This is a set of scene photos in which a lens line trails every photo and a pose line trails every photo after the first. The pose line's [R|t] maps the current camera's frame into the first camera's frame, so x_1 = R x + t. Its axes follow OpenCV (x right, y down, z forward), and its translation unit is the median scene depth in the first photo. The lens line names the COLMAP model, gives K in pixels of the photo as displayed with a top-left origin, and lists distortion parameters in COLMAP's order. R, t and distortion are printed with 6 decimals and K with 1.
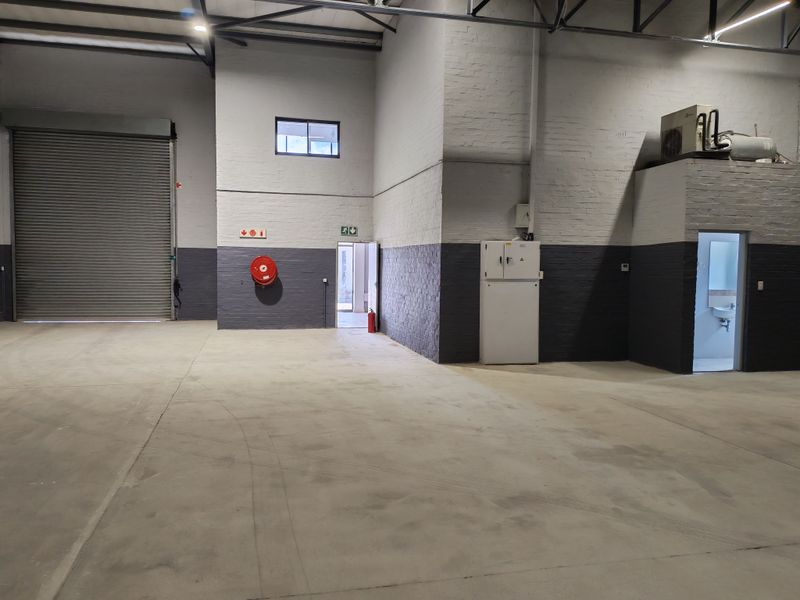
lens RADIAL K [[615.3, 0, 391.4], [0, 615.3, 296.8], [0, 0, 1]] dist [0.087399, -0.104067]
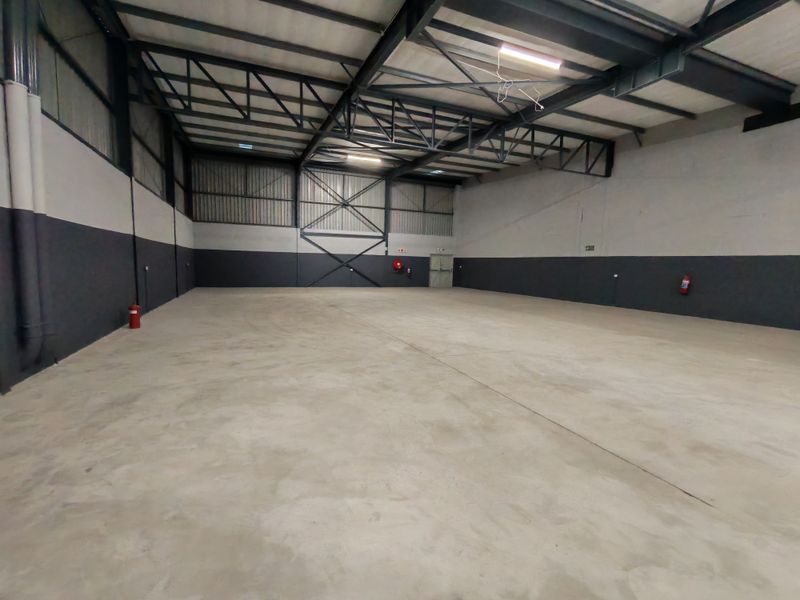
lens RADIAL K [[373.0, 0, 399.1], [0, 373.0, 300.3], [0, 0, 1]] dist [0.004244, 0.001111]
pose [[-0.986887, -0.023123, -0.159745, 0.940649], [-0.046102, 0.988838, 0.141680, -0.054317], [0.154686, 0.147187, -0.976938, 1.774664]]
